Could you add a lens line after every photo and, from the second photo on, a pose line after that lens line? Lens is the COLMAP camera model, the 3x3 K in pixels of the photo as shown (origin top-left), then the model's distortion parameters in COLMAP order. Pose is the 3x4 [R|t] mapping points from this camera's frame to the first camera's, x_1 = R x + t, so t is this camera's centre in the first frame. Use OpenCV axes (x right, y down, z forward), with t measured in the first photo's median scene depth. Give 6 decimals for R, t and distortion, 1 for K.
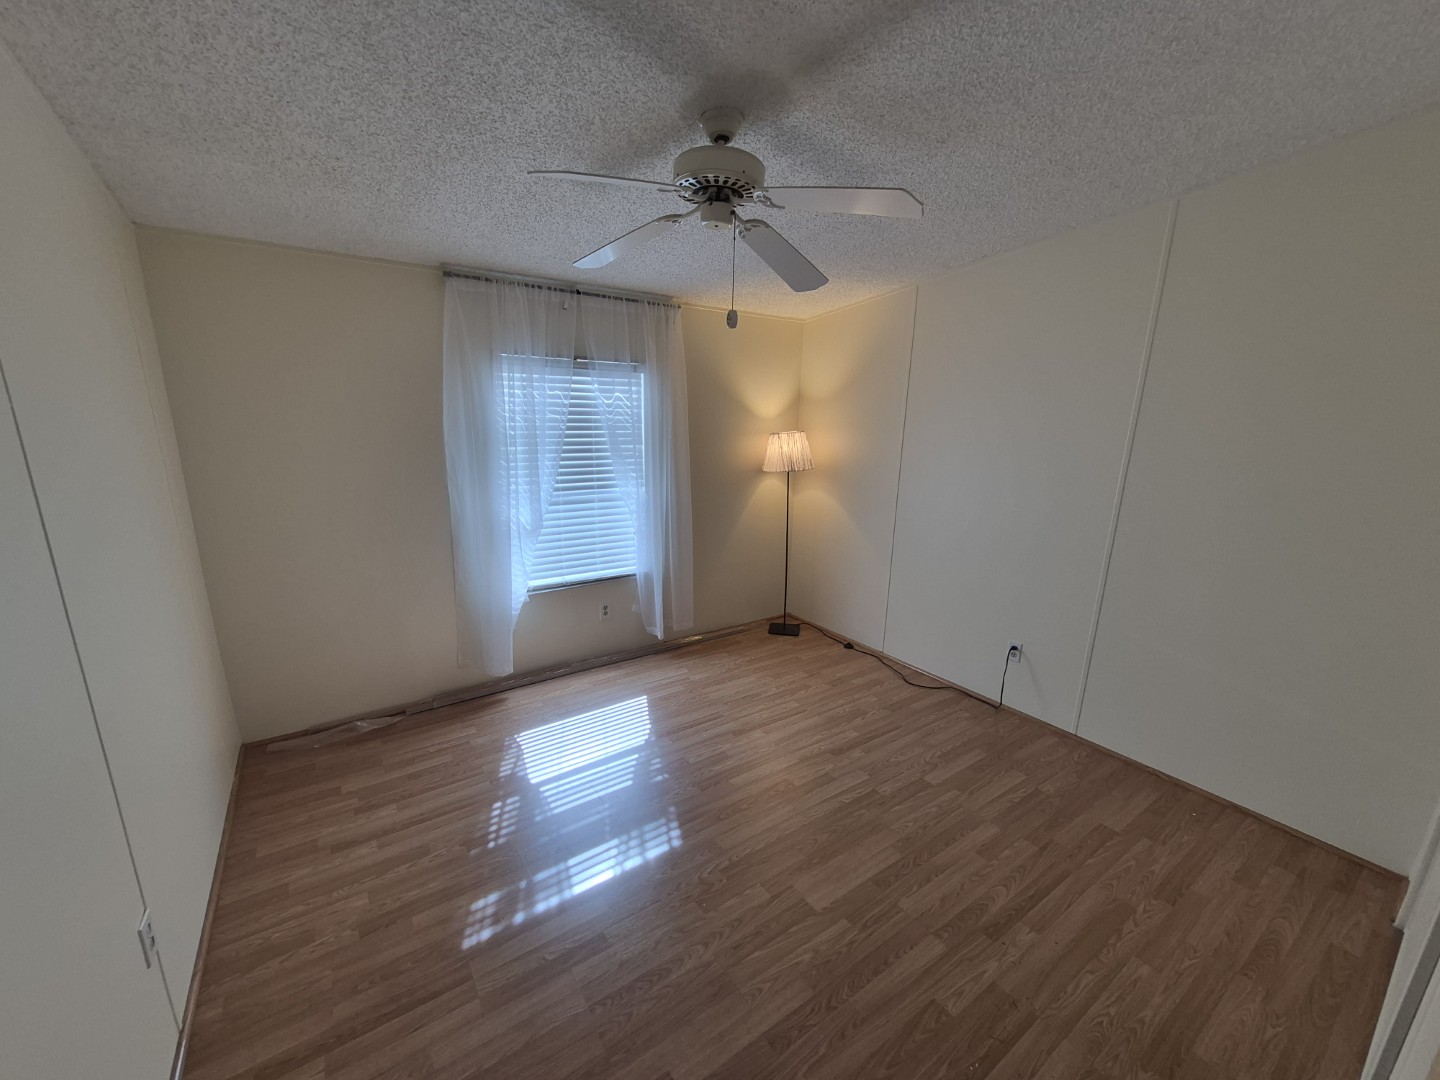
lens RADIAL K [[564.0, 0, 706.4], [0, 564.0, 558.8], [0, 0, 1]] dist [0.006482, -0.002730]
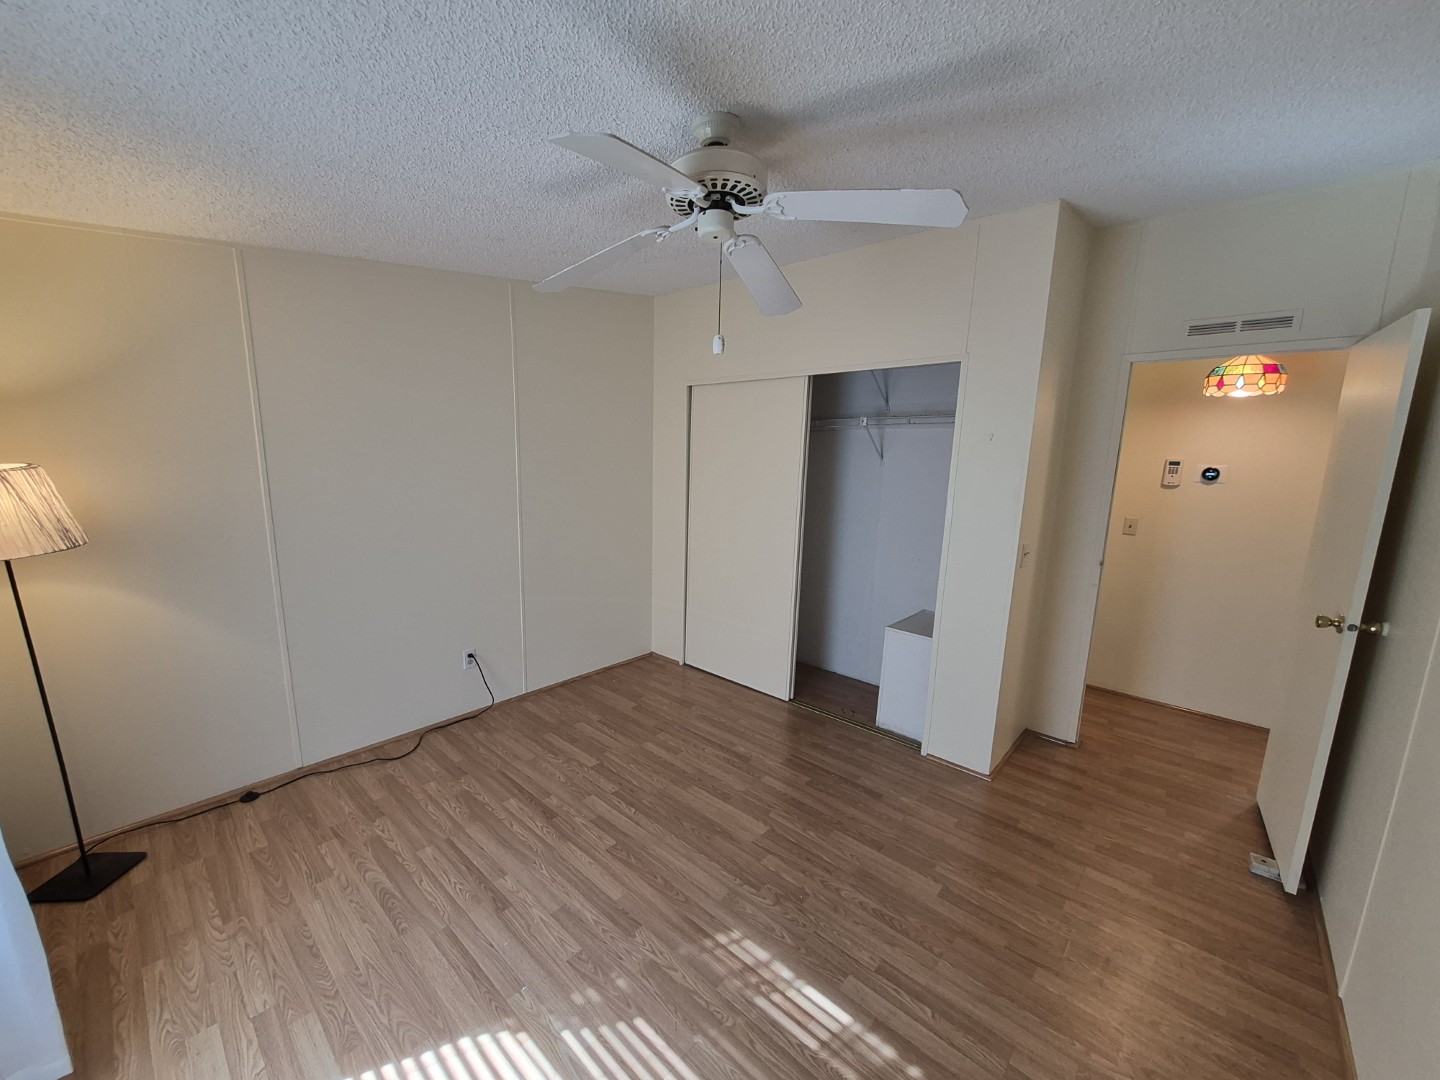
lens RADIAL K [[564.0, 0, 705.0], [0, 564.0, 521.1], [0, 0, 1]] dist [0.006482, -0.002730]
pose [[-0.227148, -0.142142, 0.963431, -0.696059], [0.218559, 0.956615, 0.192665, -0.243472], [-0.949018, 0.254330, -0.186227, 0.931490]]
